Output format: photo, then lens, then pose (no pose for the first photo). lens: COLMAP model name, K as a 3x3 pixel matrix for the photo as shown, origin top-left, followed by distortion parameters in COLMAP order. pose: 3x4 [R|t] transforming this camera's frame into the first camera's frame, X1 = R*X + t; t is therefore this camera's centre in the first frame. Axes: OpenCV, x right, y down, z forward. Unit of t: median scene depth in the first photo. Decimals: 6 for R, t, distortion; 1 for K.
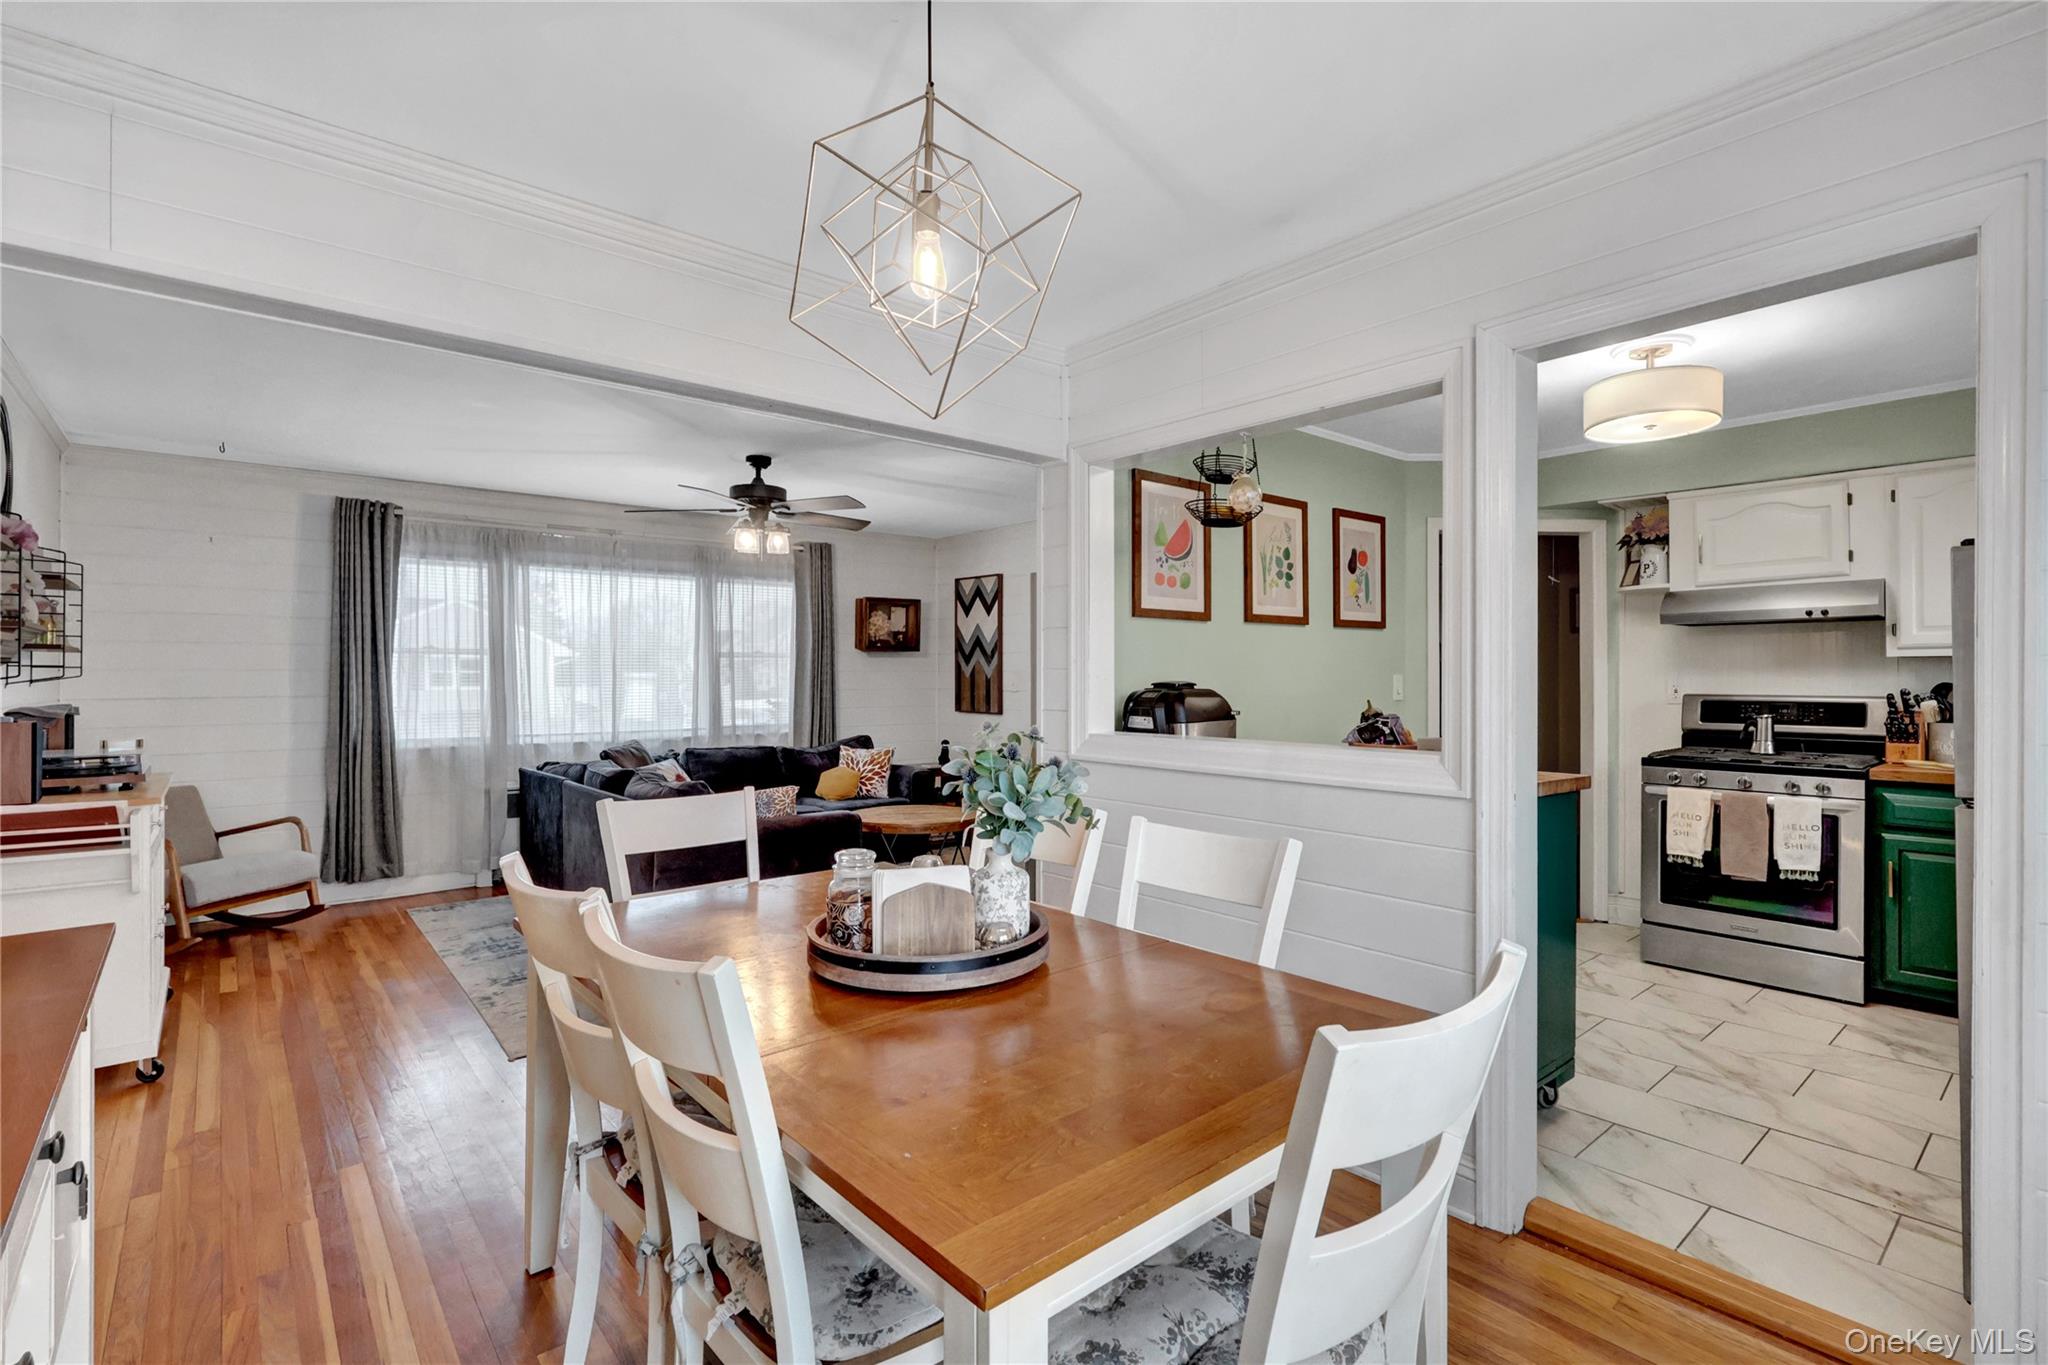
lens RADIAL K [[963.9, 0, 1033.9], [0, 963.9, 680.5], [0, 0, 1]] dist [-0.002535, 0.000825]
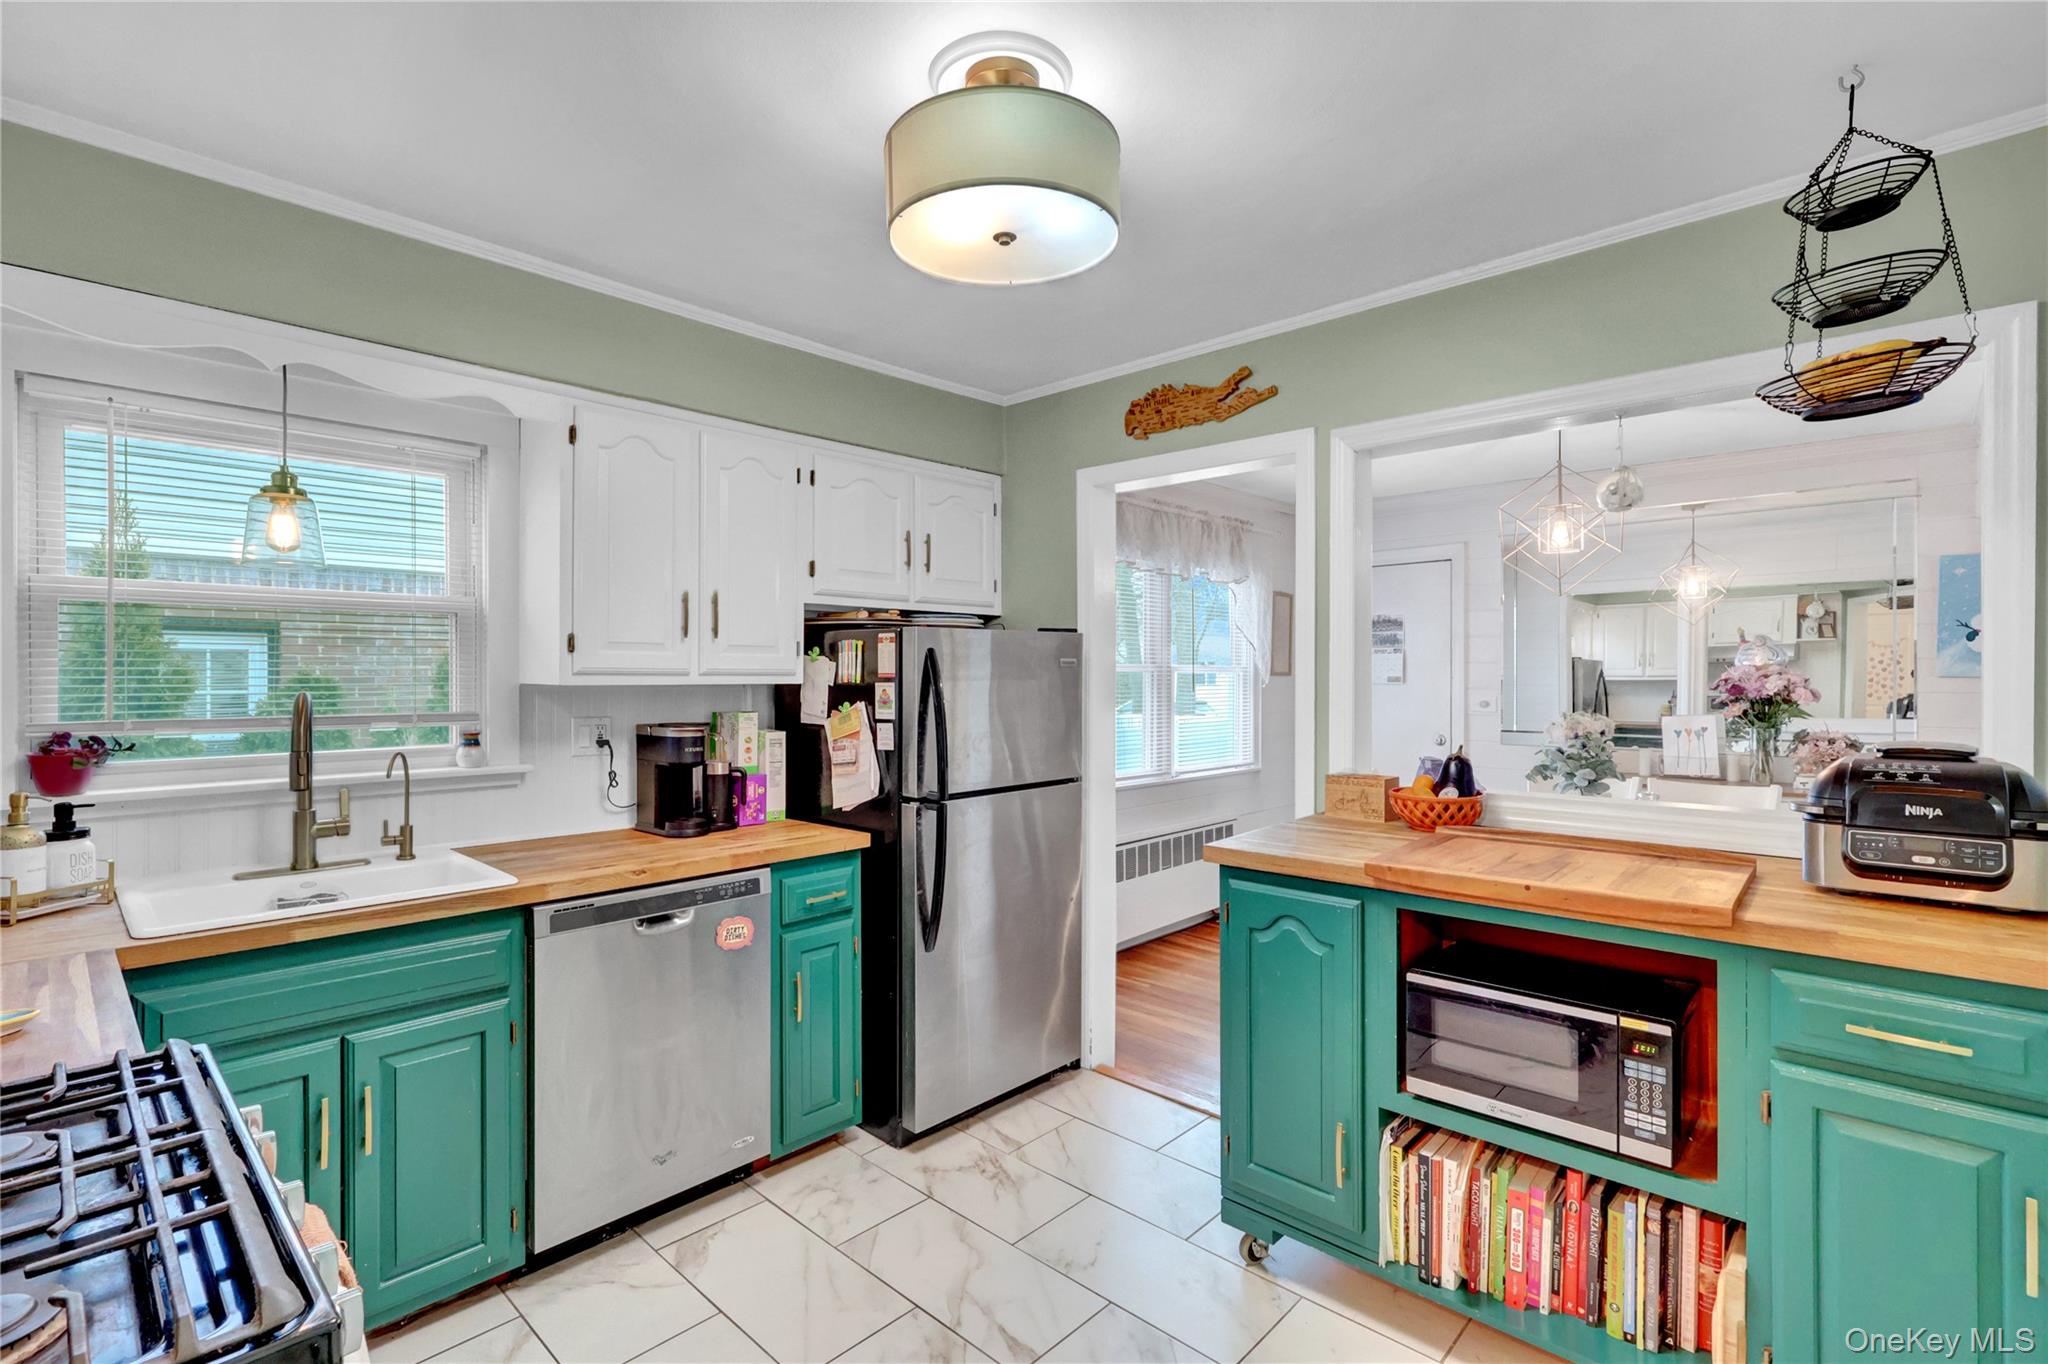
lens RADIAL K [[963.9, 0, 1012.5], [0, 963.9, 685.9], [0, 0, 1]] dist [-0.002535, 0.000825]
pose [[-0.995484, -0.000103, -0.094928, 0.562023], [-0.001328, 0.999917, 0.012842, -0.031764], [0.094918, 0.012911, -0.995401, 1.231509]]
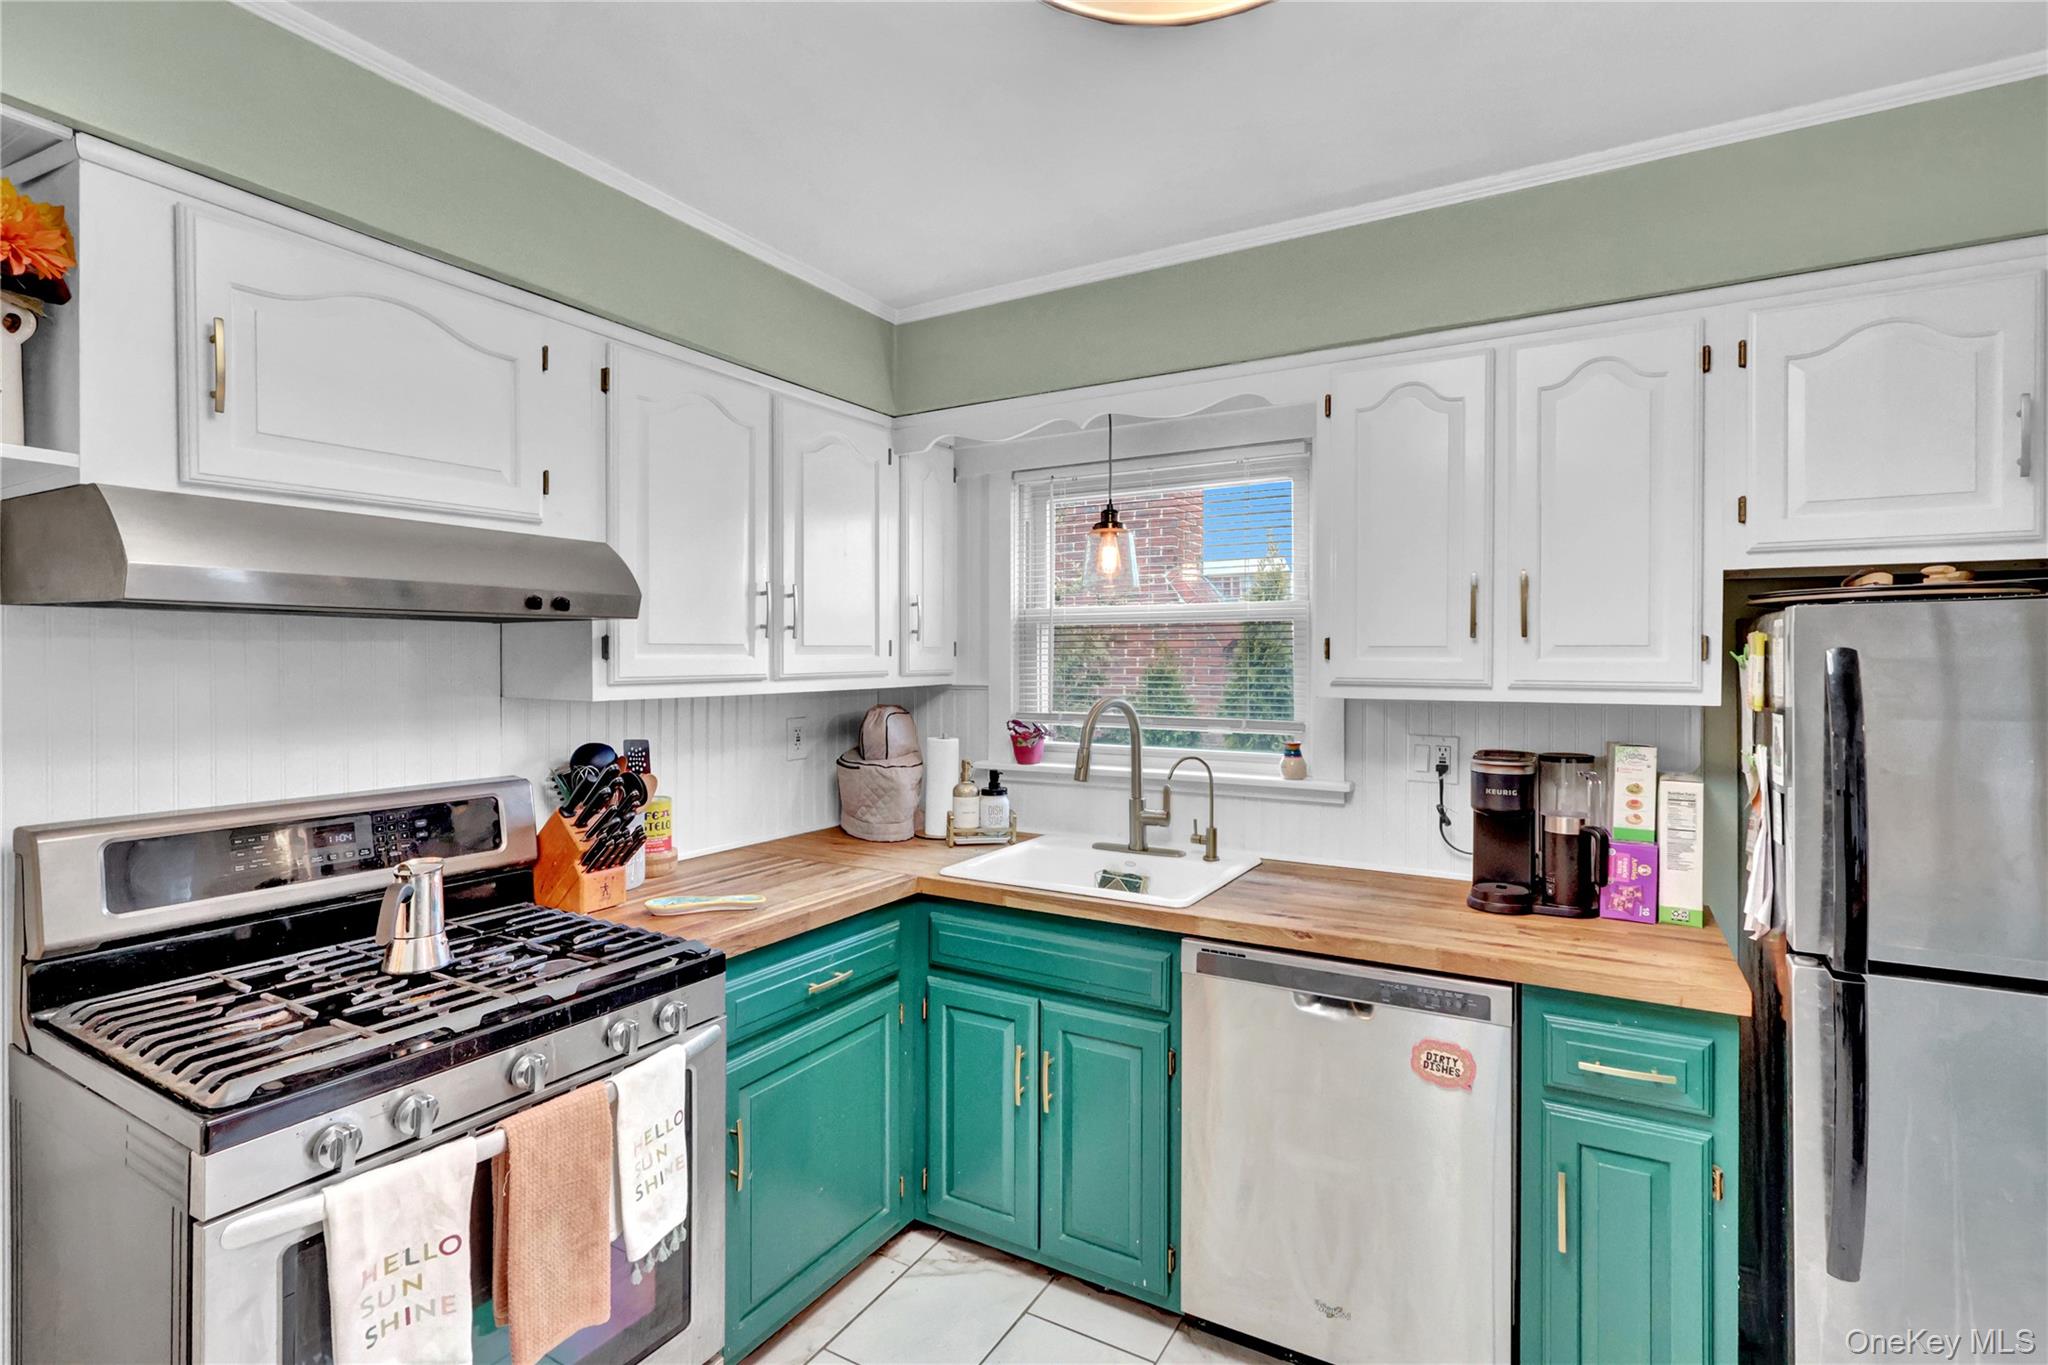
lens RADIAL K [[963.9, 0, 1029.6], [0, 963.9, 661.1], [0, 0, 1]] dist [-0.002535, 0.000825]
pose [[-0.318100, -0.003643, 0.948050, 0.335718], [-0.000718, 0.999993, 0.003601, -0.045685], [-0.948057, 0.000465, -0.318100, 0.916201]]
